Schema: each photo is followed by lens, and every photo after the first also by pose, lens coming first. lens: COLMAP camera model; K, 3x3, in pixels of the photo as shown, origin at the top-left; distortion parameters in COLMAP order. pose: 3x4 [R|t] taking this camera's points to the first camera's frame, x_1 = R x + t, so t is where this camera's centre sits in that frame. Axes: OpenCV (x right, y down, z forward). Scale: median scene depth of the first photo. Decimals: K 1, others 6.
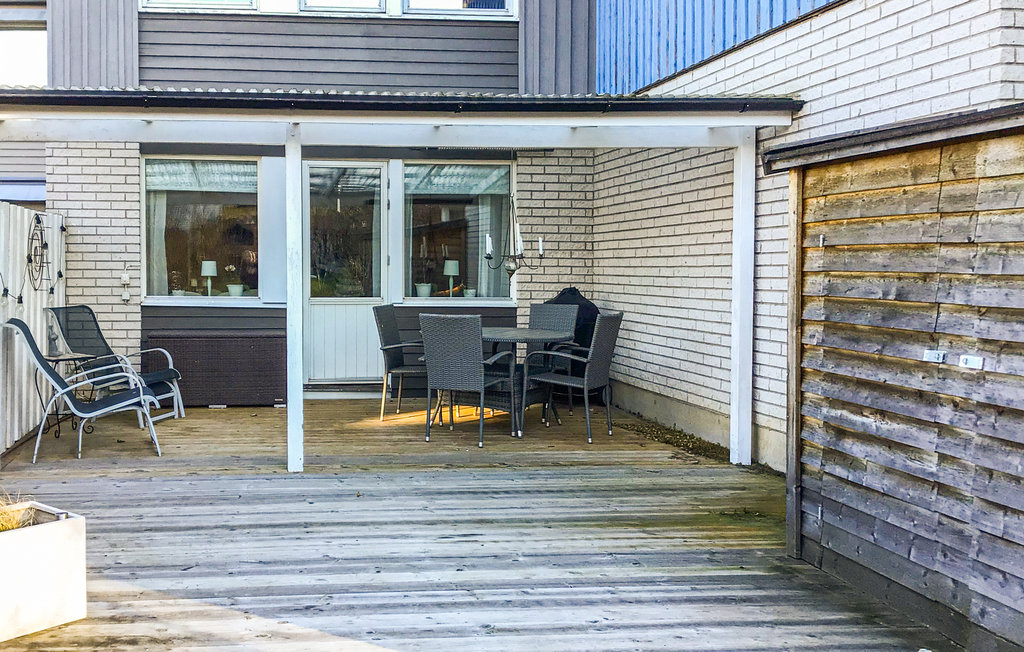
lens RADIAL K [[1827.0, 0, 512.0], [0, 1827.0, 364.2], [0, 0, 1]] dist [0.422772, -3.490345]
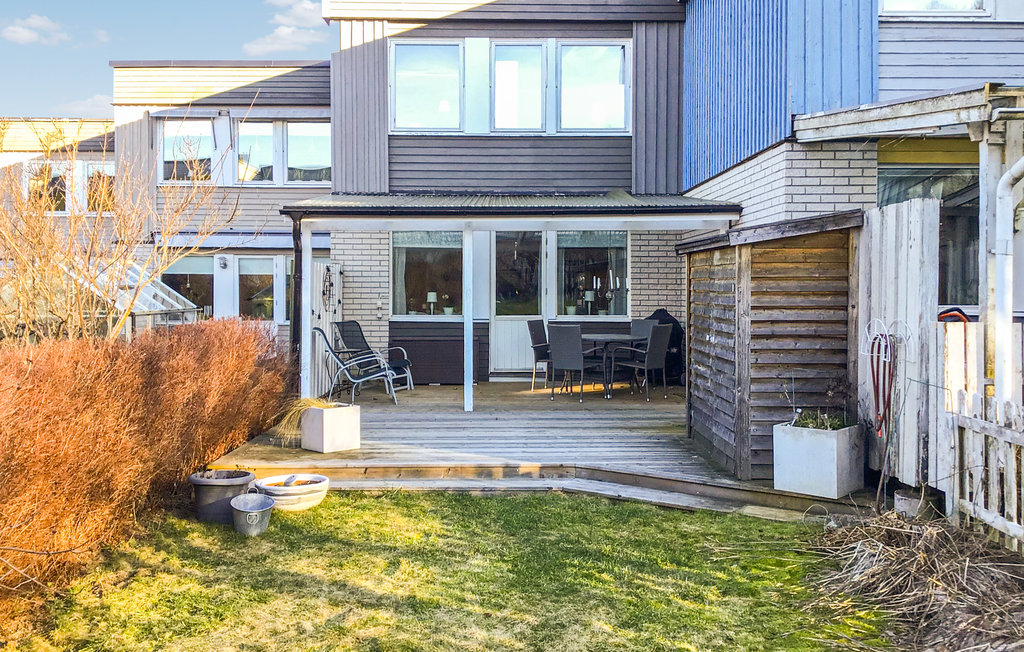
lens RADIAL K [[1443.6, 0, 512.0], [0, 1443.6, 326.0], [0, 0, 1]] dist [0.007648, 0.002408]
pose [[0.993329, -0.000029, -0.115316, 0.045373], [-0.003423, 0.999552, -0.029738, 0.008690], [0.115265, 0.029934, 0.992884, -0.209346]]
